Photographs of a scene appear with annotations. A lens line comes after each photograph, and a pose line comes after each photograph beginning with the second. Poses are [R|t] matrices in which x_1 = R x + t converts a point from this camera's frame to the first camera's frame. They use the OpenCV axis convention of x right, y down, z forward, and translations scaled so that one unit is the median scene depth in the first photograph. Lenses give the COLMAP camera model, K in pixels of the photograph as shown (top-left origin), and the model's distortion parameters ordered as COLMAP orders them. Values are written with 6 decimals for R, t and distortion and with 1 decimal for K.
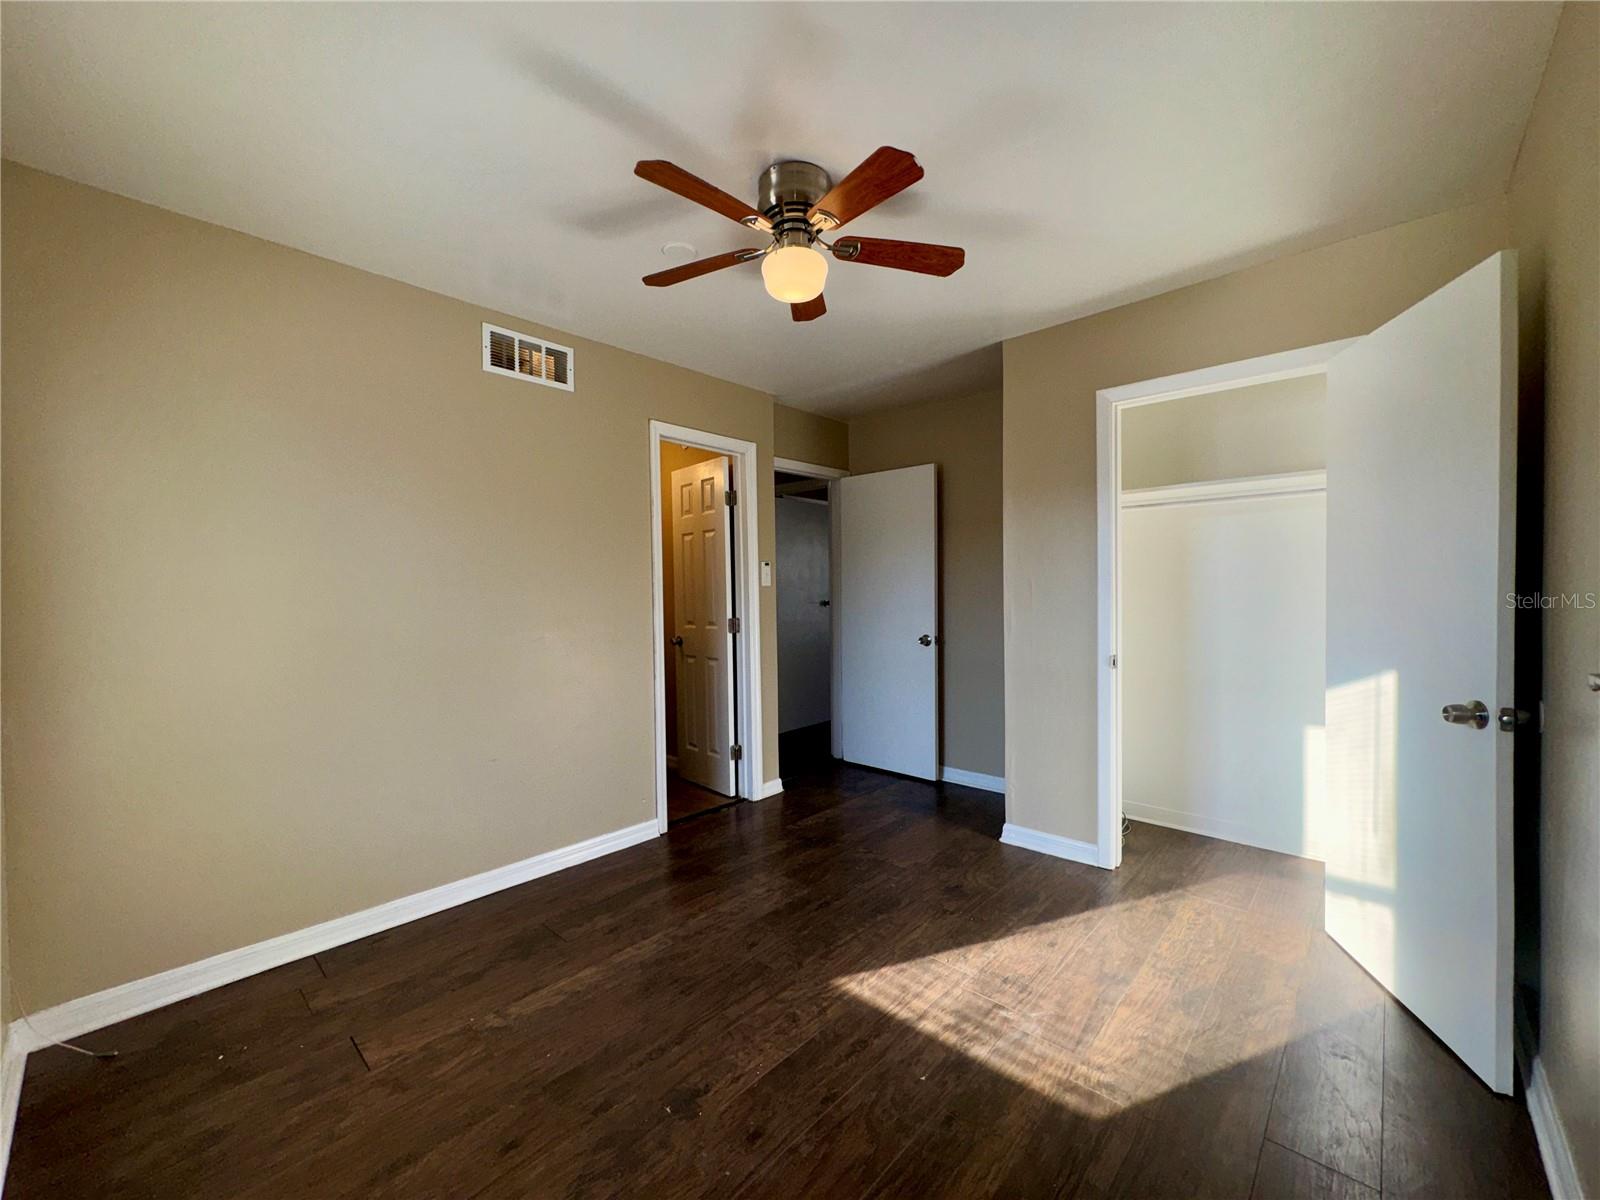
lens RADIAL K [[641.3, 0, 797.0], [0, 641.3, 600.5], [0, 0, 1]] dist [-0.004032, 0.000566]
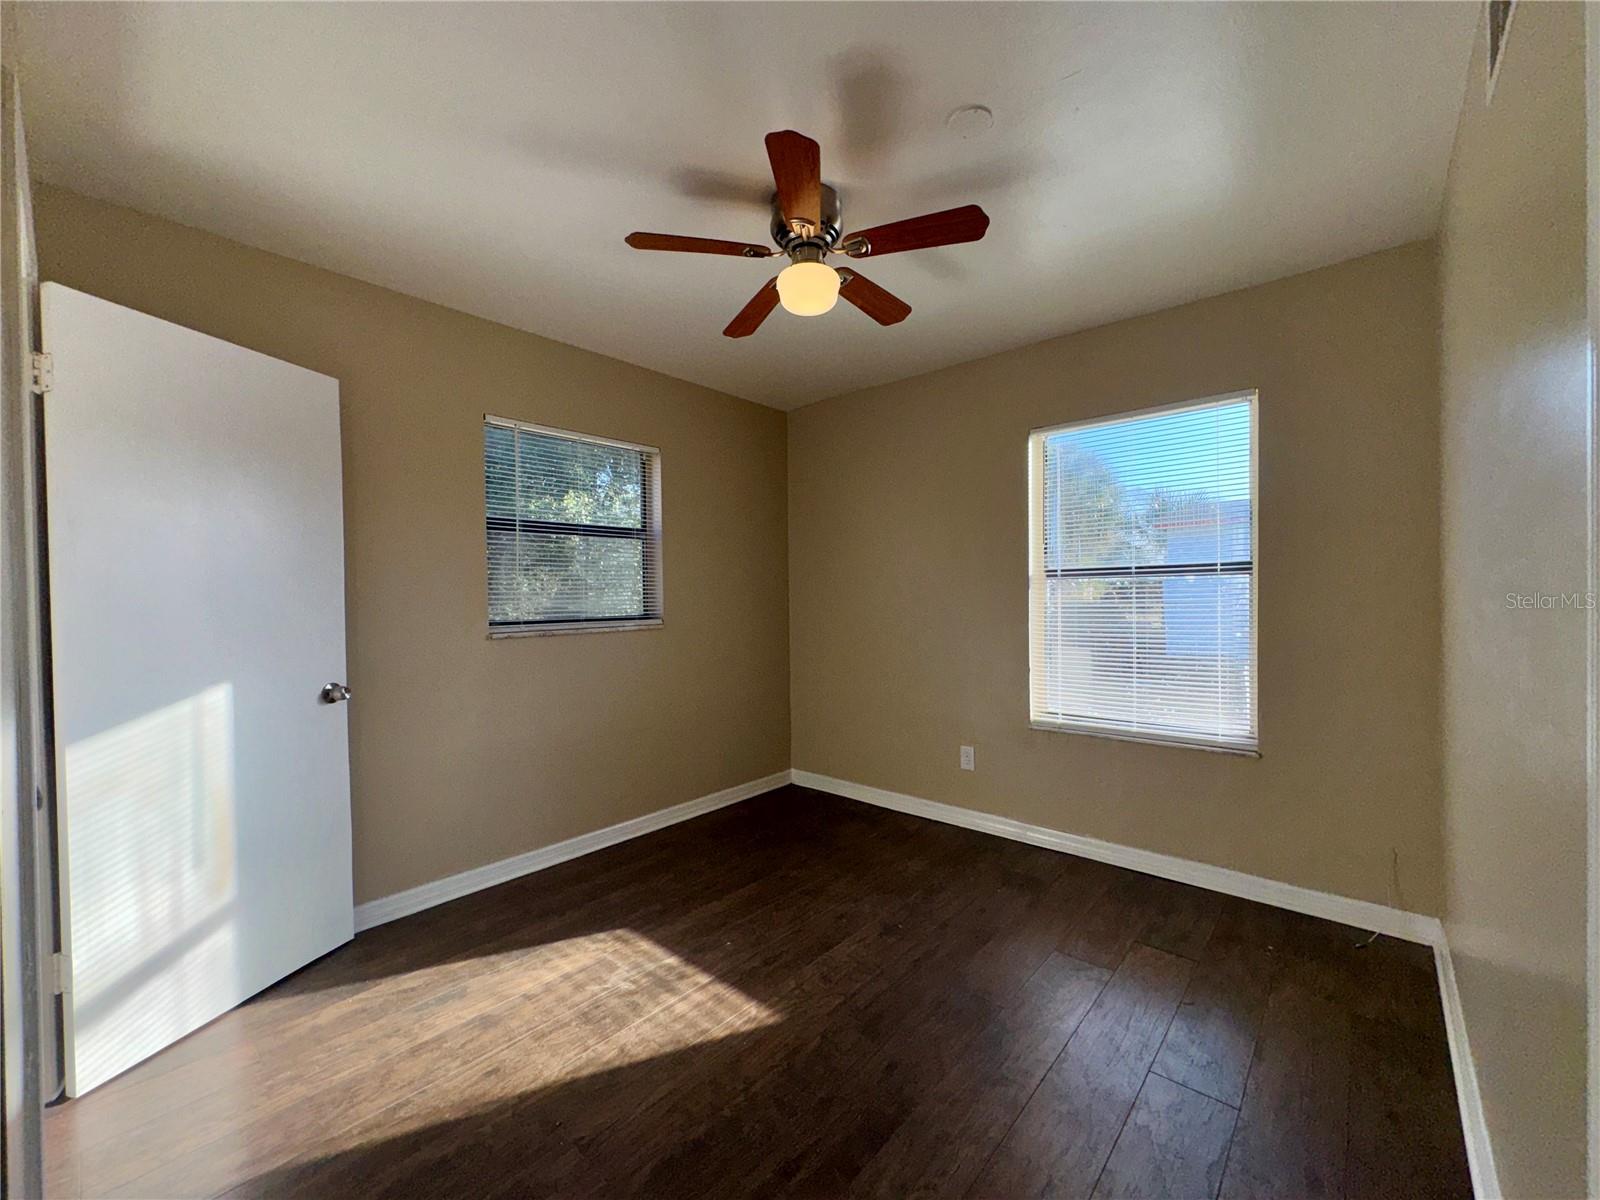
lens RADIAL K [[641.3, 0, 806.0], [0, 641.3, 587.6], [0, 0, 1]] dist [-0.004032, 0.000566]
pose [[-0.999107, 0.020581, -0.036908, 0.054530], [0.019998, 0.999670, 0.016099, -0.041177], [0.037227, 0.015347, -0.999189, 2.095424]]
